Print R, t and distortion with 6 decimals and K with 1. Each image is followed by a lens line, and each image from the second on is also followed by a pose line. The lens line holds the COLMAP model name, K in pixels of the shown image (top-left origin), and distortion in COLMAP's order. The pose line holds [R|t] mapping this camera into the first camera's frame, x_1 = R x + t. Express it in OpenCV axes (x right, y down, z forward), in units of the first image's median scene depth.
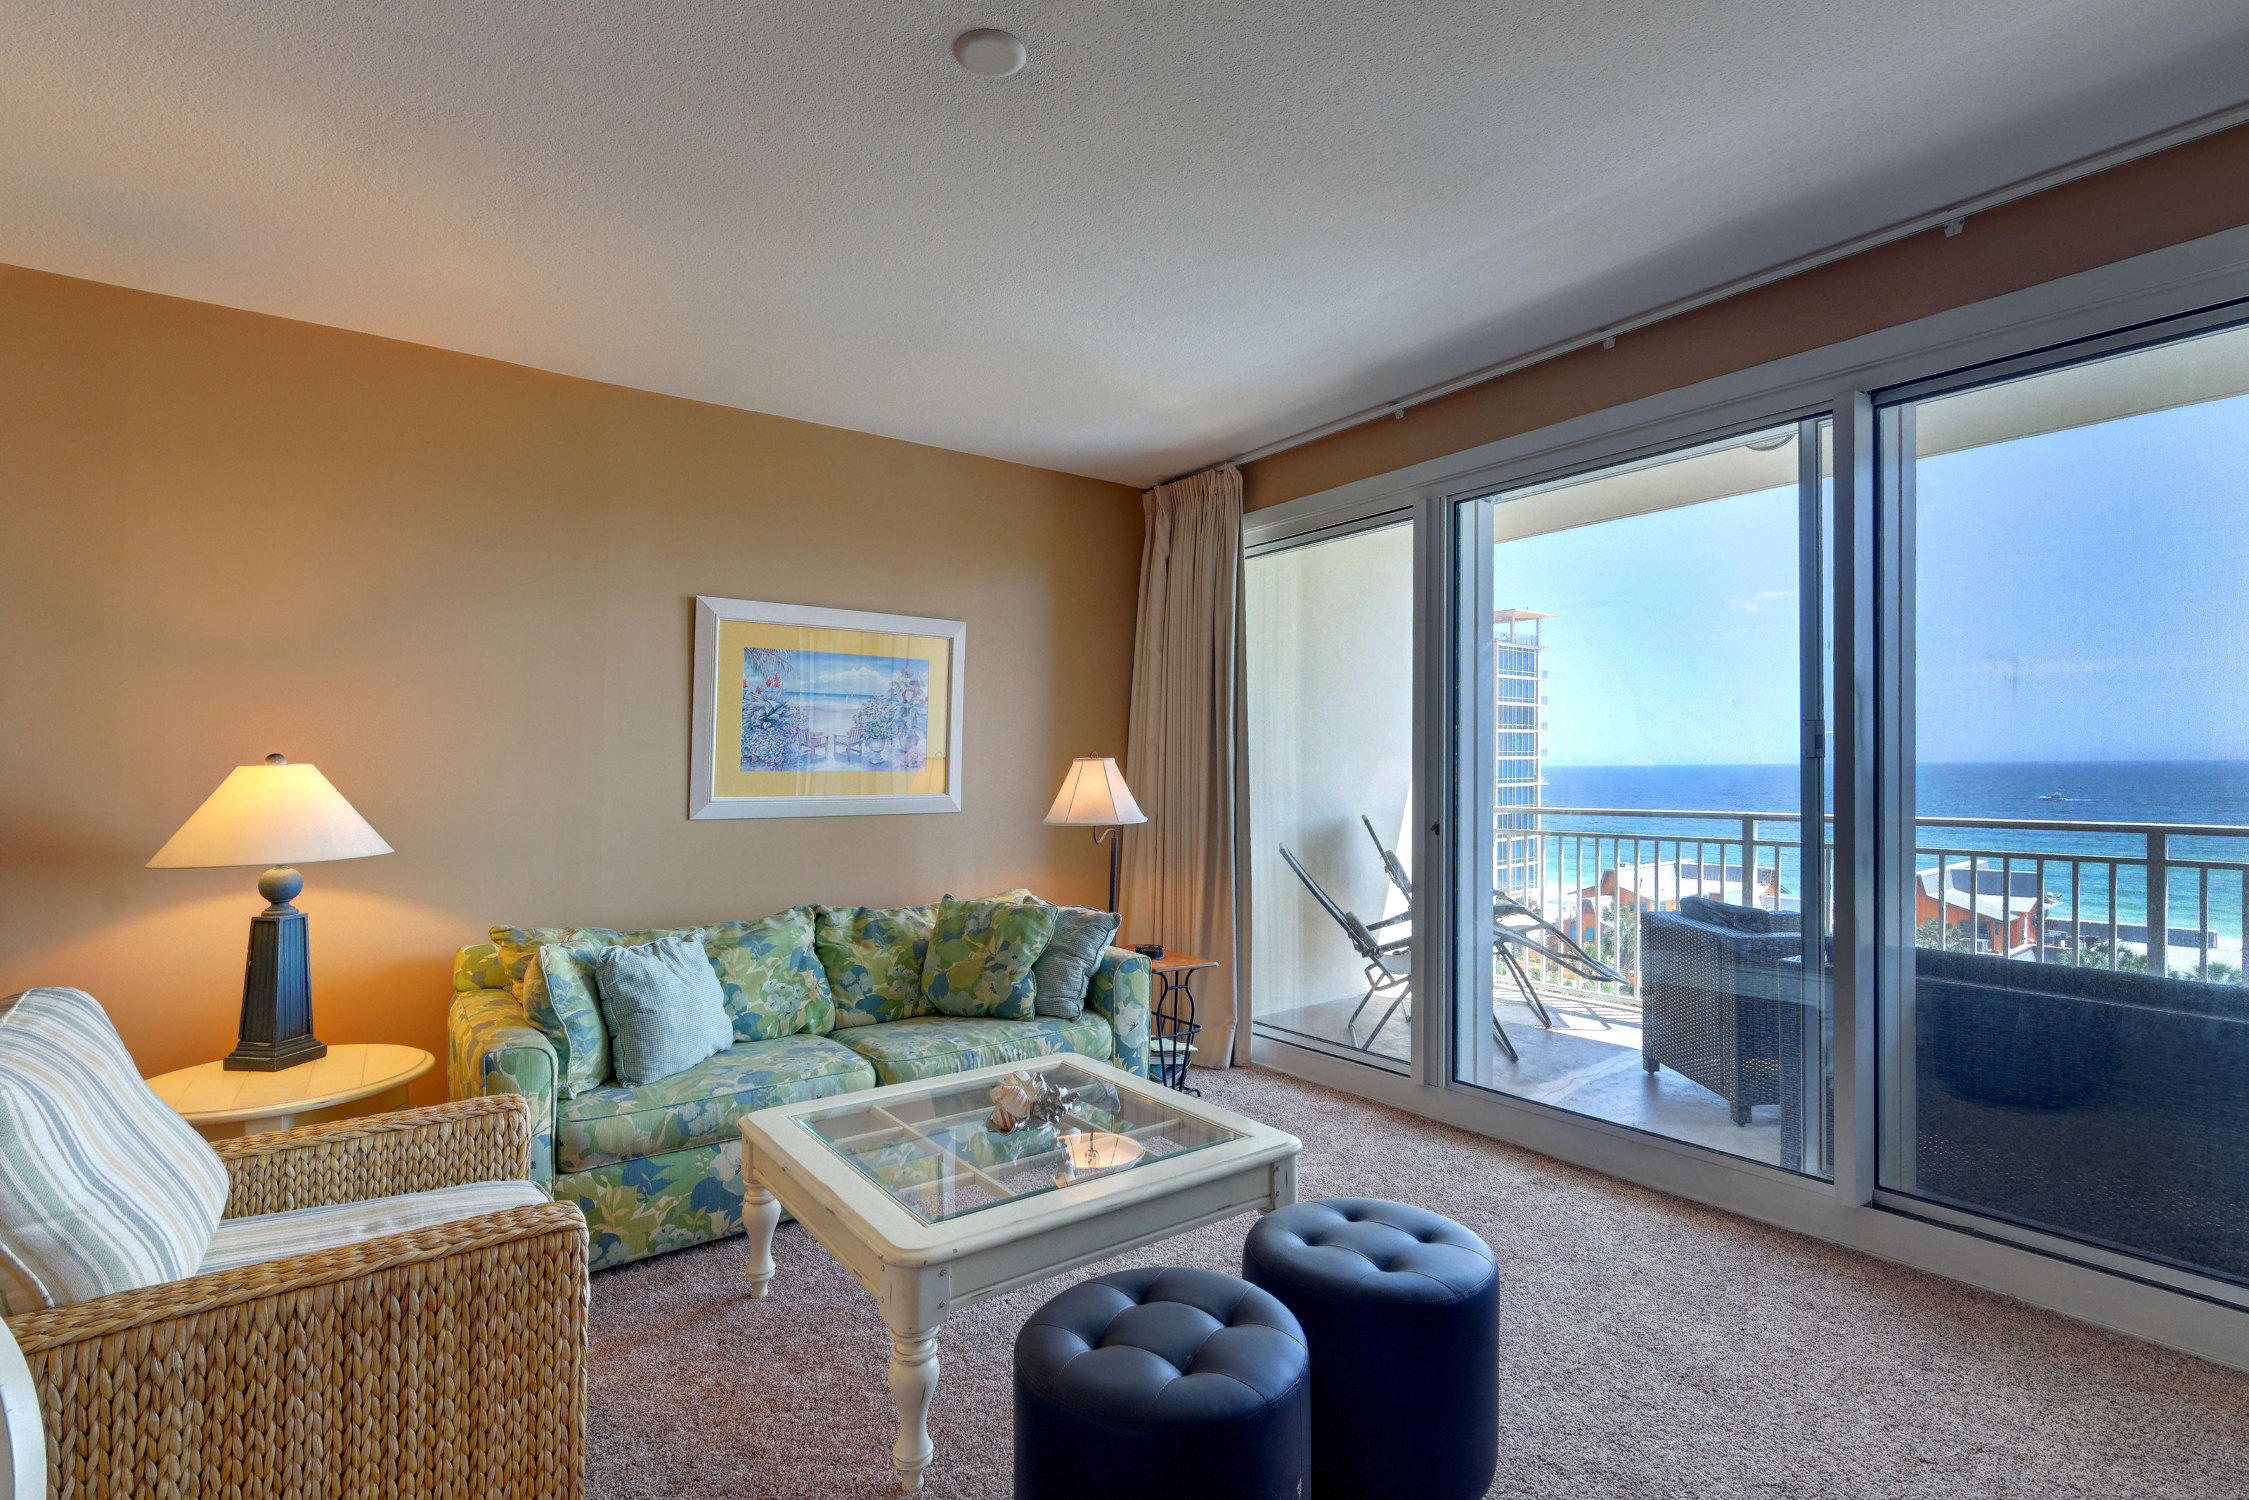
lens RADIAL K [[1073.9, 0, 1155.4], [0, 1073.9, 746.3], [0, 0, 1]] dist [0.001516, -0.000871]
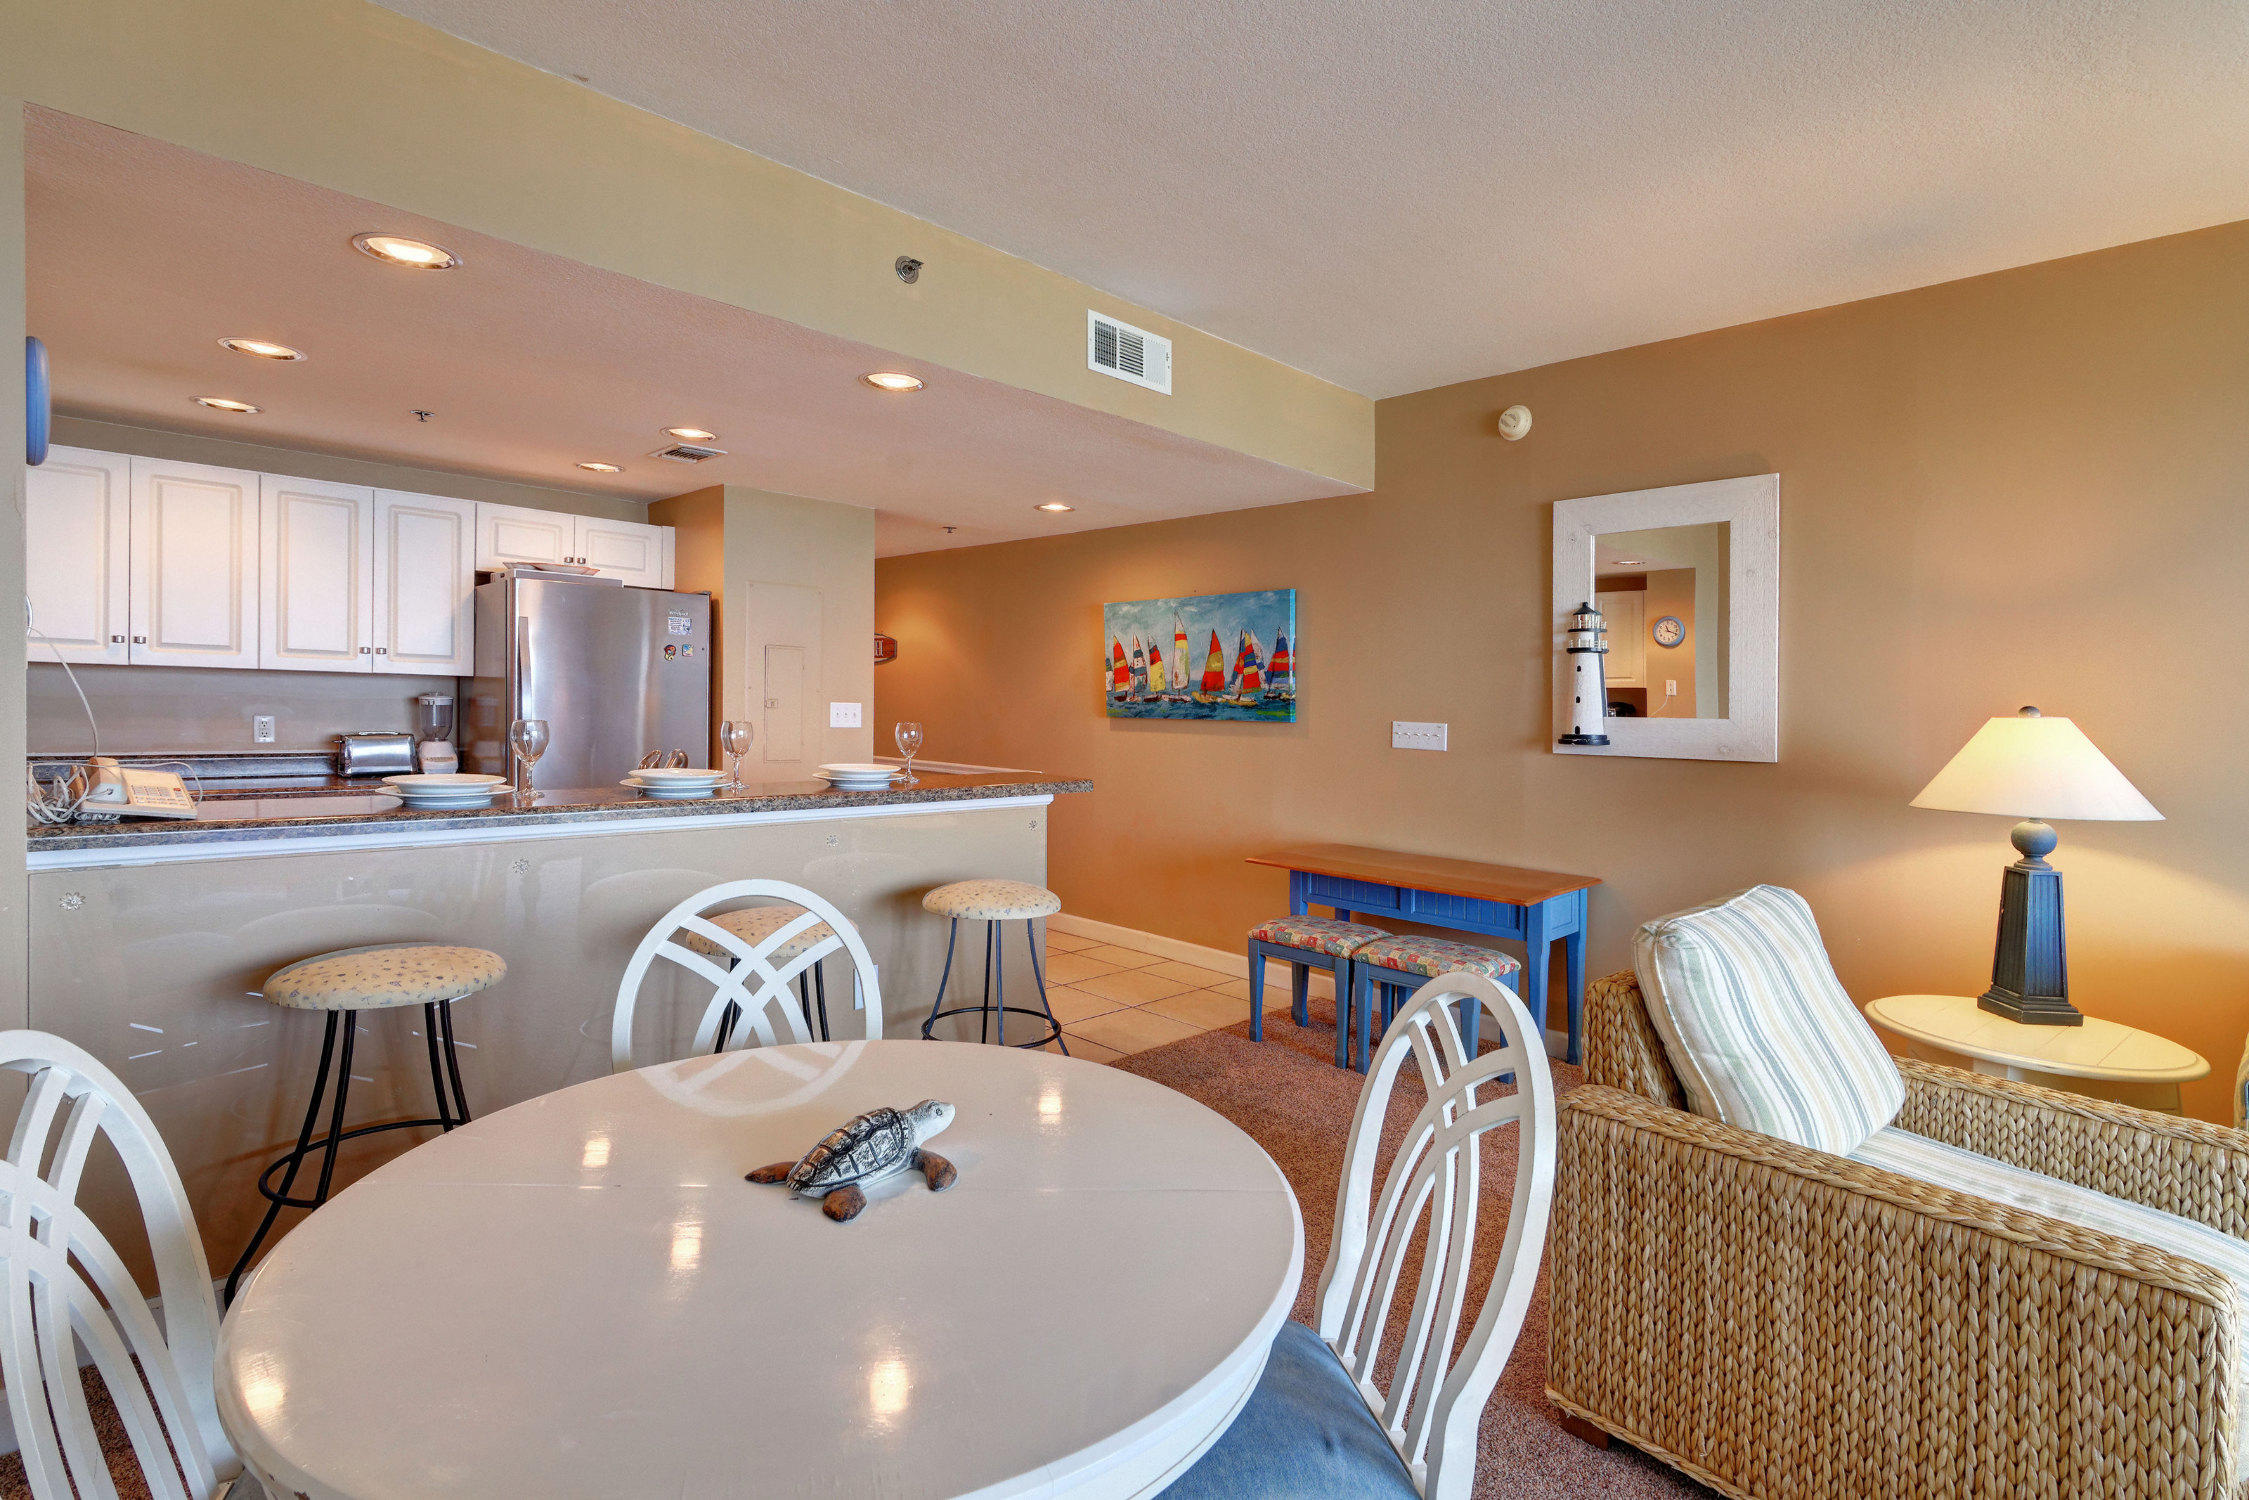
lens RADIAL K [[1093.8, 0, 1129.0], [0, 1093.8, 719.6], [0, 0, 1]] dist [0.004386, -0.001132]
pose [[0.096979, 0.028441, -0.994880, 0.092173], [-0.010936, 0.999562, 0.027509, 0.000343], [0.995226, 0.008212, 0.097247, 0.059980]]
